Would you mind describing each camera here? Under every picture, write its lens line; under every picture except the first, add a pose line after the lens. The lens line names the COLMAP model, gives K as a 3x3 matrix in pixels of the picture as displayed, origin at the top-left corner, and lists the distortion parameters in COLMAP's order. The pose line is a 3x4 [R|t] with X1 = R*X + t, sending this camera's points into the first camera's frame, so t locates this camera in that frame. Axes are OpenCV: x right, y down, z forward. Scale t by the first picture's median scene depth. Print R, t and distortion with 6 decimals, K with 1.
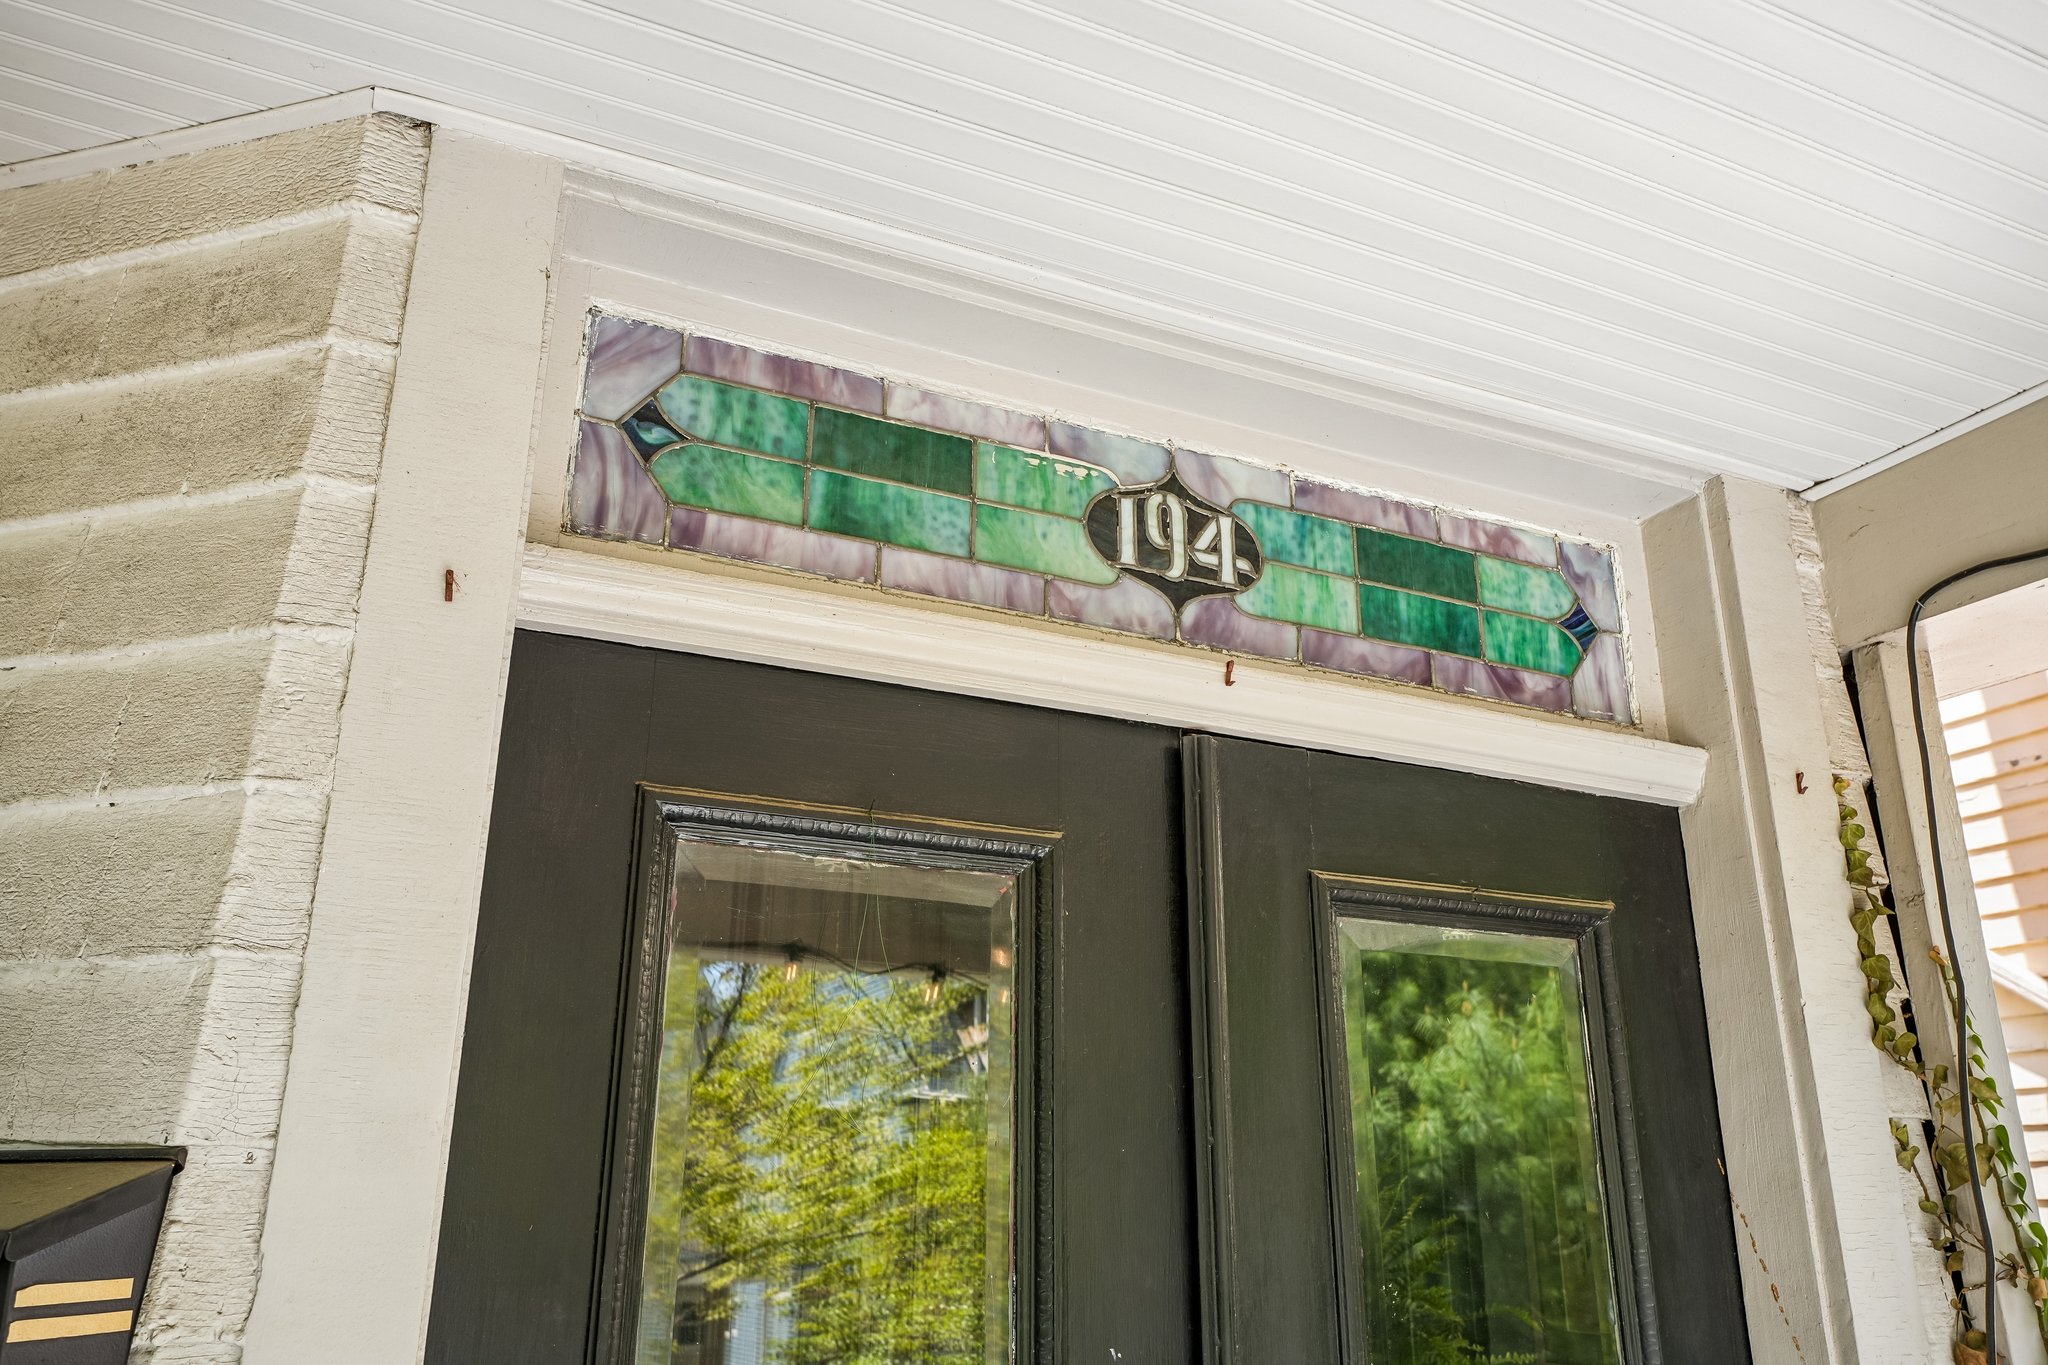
lens RADIAL K [[1547.1, 0, 1024.0], [0, 1547.1, 682.5], [0, 0, 1]] dist [-0.010295, -0.001011]
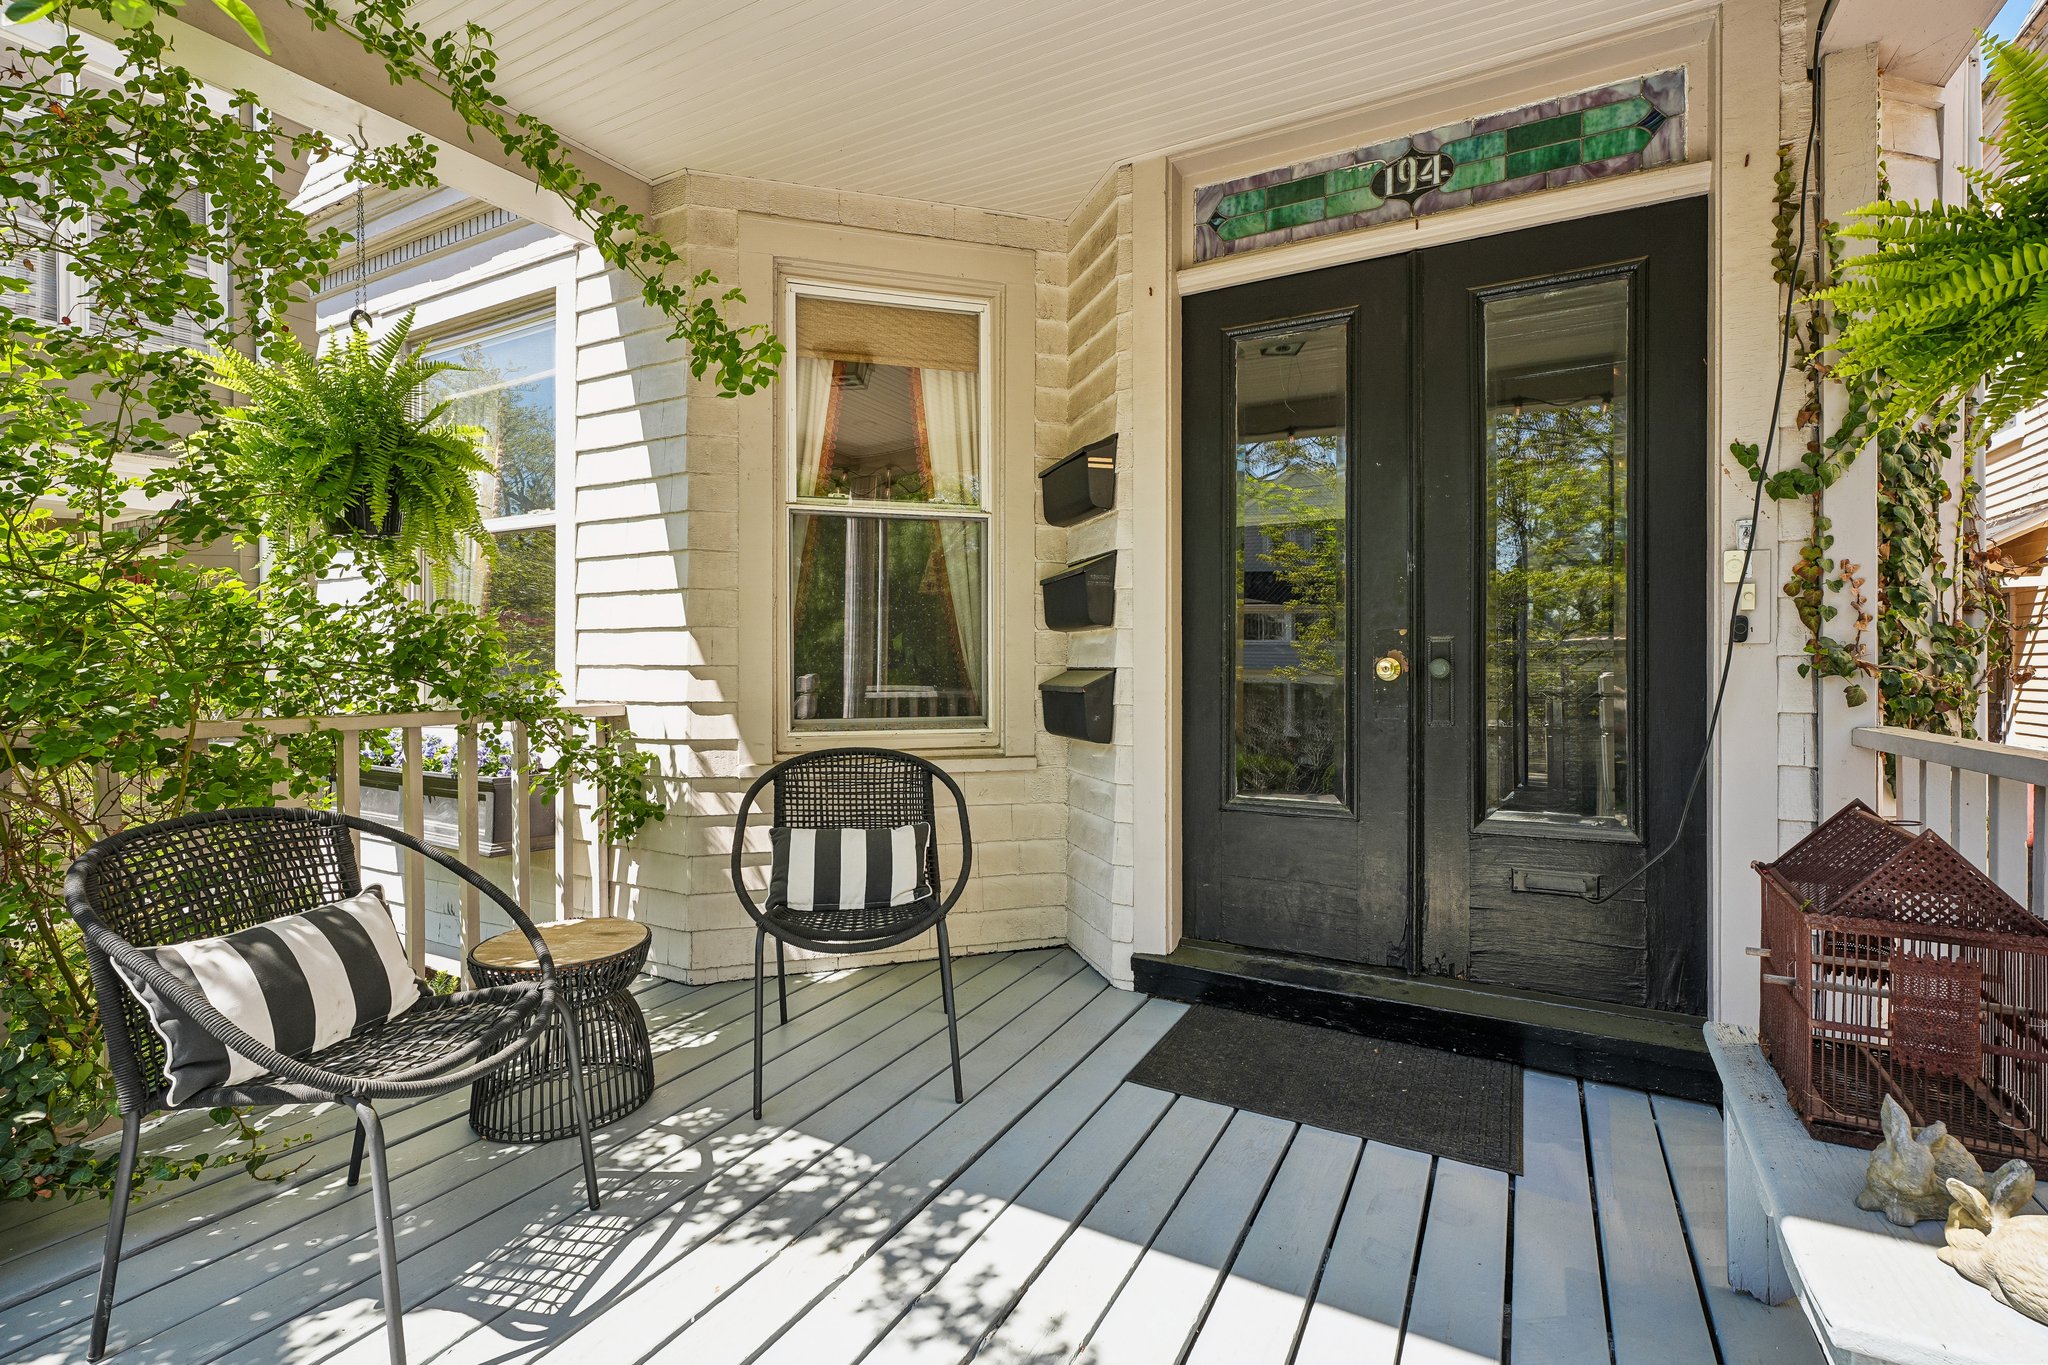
lens RADIAL K [[911.1, 0, 1027.3], [0, 911.1, 667.4], [0, 0, 1]] dist [-0.000528, 0.000400]
pose [[0.607698, -0.007692, -0.794131, 0.909797], [0.265050, 0.944583, 0.193677, 0.220368], [0.748633, -0.328182, 0.576060, -0.642030]]
